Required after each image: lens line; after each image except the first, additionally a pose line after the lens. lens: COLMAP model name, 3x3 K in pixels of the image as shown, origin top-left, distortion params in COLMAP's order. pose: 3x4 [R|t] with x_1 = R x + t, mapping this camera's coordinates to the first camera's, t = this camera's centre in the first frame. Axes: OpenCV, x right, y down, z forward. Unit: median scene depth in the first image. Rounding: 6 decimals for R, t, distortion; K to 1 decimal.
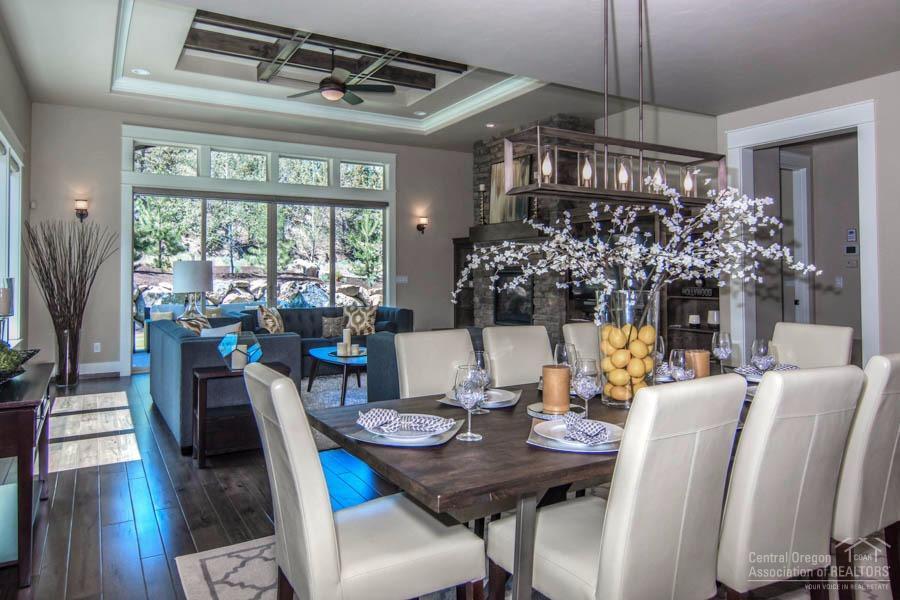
lens RADIAL K [[601.2, 0, 449.4], [0, 601.2, 298.7], [0, 0, 1]] dist [0.023536, 0.002237]
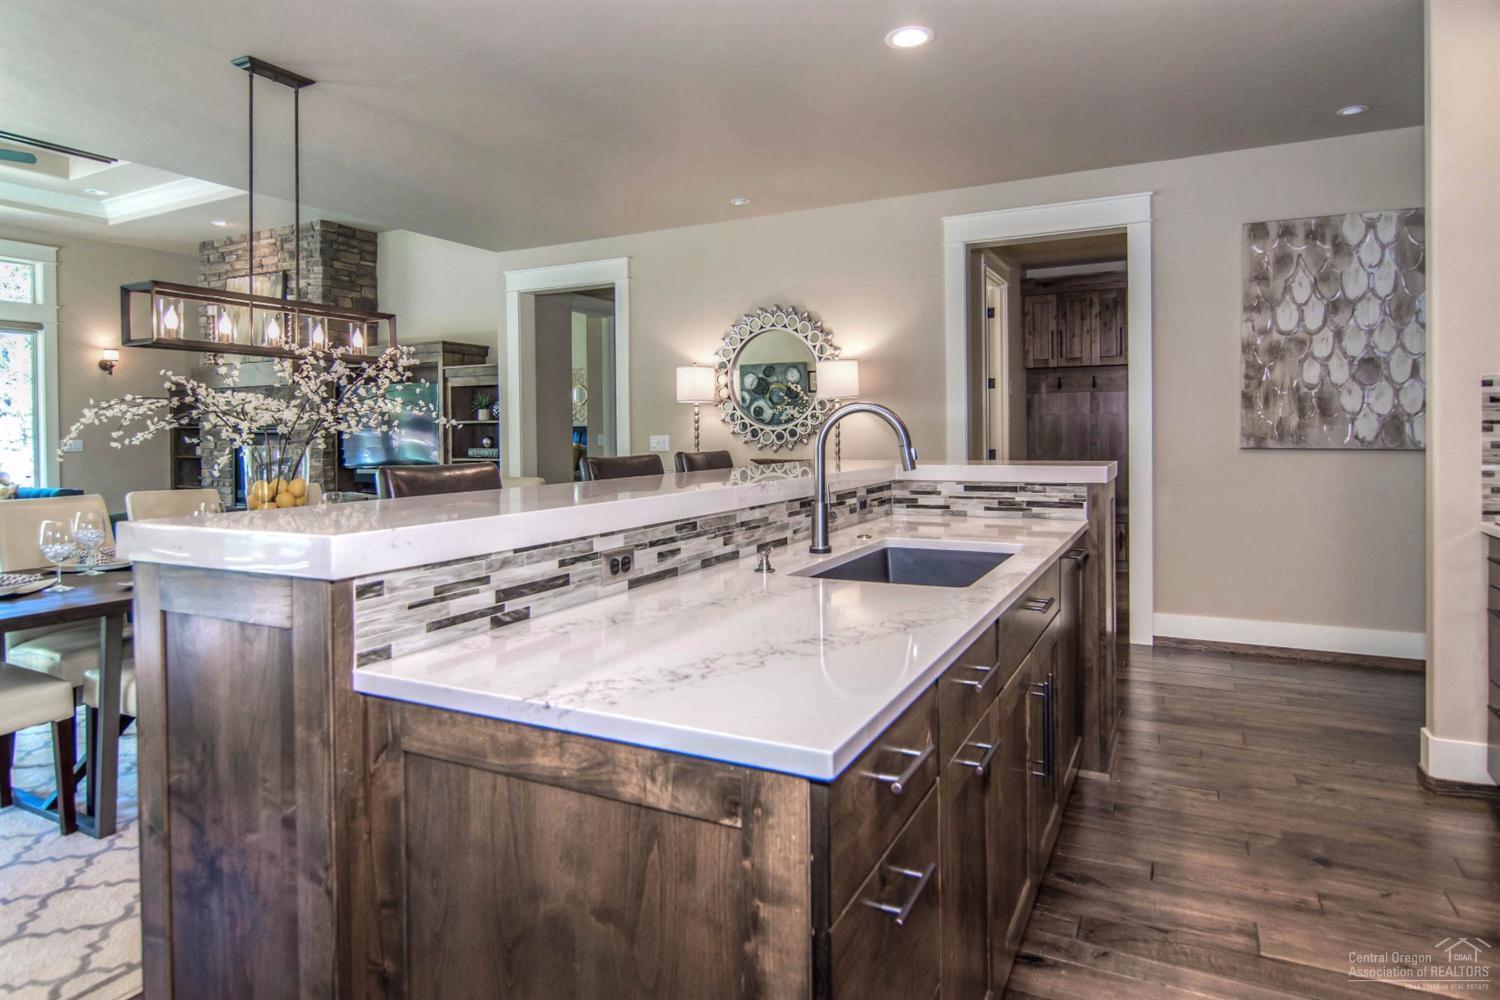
lens RADIAL K [[869.5, 0, 745.7], [0, 869.5, 457.6], [0, 0, 1]] dist [-0.008610, -0.003312]
pose [[0.847459, -0.023183, 0.530355, 0.068633], [0.032907, 0.999419, -0.008895, 0.016893], [-0.529840, 0.024991, 0.847729, -0.238845]]
